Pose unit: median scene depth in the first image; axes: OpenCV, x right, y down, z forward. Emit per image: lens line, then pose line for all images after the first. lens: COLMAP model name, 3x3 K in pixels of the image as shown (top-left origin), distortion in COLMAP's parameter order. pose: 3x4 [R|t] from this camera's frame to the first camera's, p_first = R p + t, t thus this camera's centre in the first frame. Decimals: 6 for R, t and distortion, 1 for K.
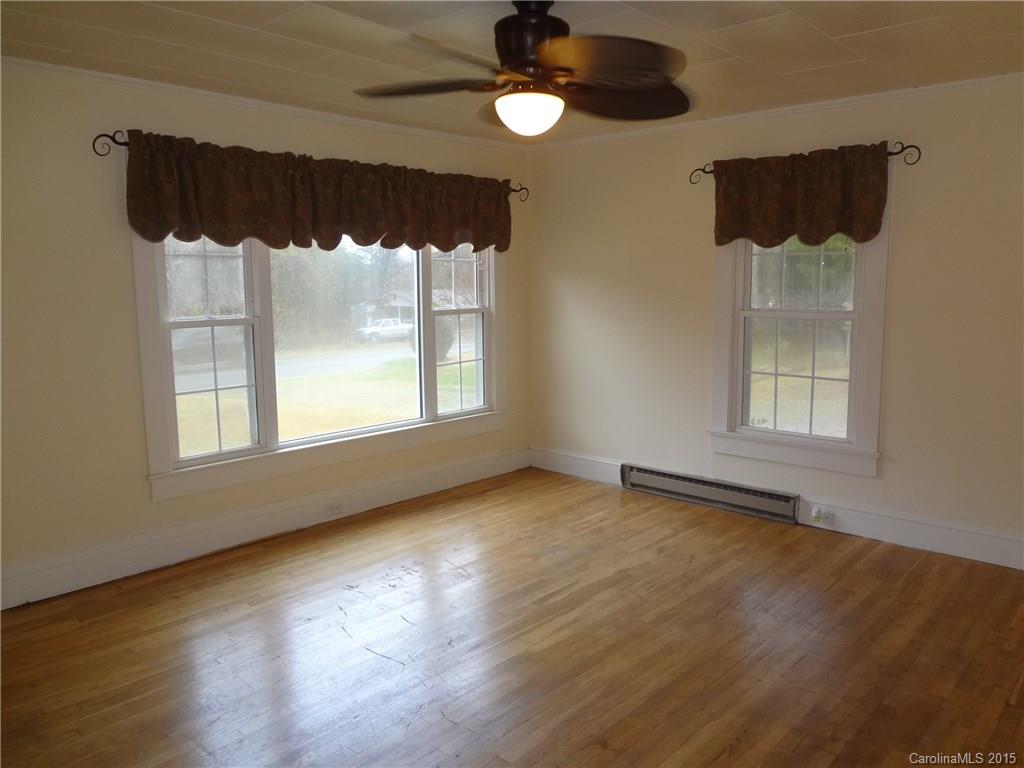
lens RADIAL K [[781.3, 0, 512.0], [0, 781.3, 384.0], [0, 0, 1]] dist [-0.044073, 0.007815]
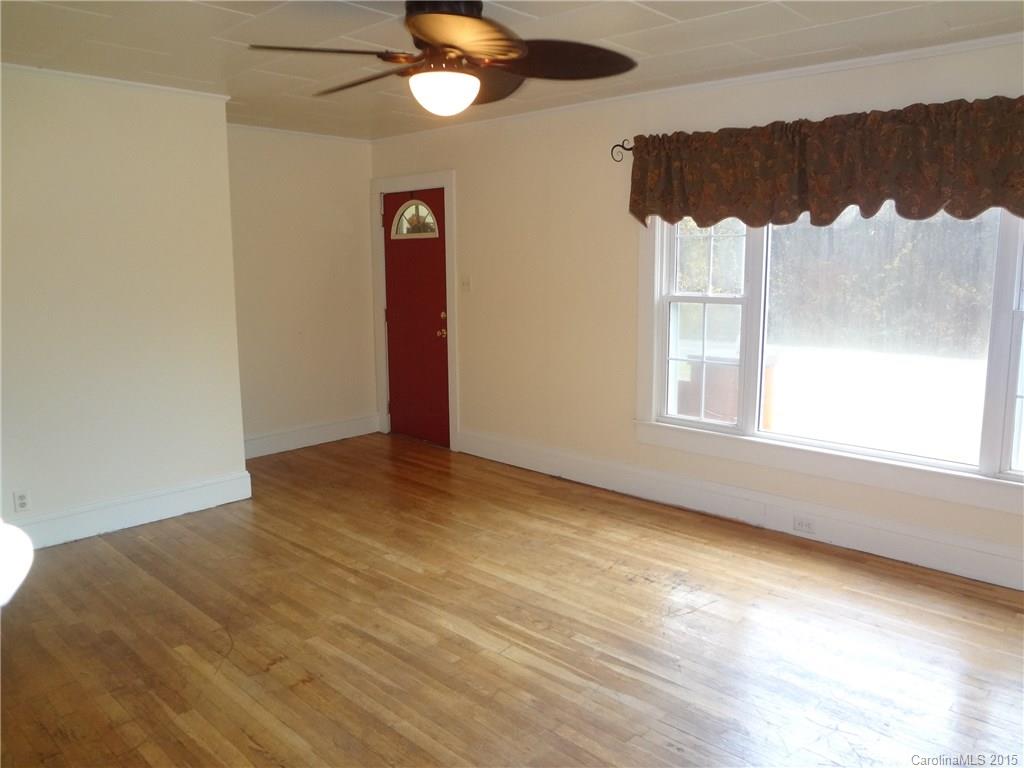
lens RADIAL K [[774.1, 0, 512.0], [0, 774.1, 384.0], [0, 0, 1]] dist [-0.064347, -0.001591]
pose [[-0.032072, 0.166249, -0.985562, 0.701058], [-0.130469, 0.976936, 0.169040, -0.111898], [0.990934, 0.134007, -0.009642, 0.776310]]
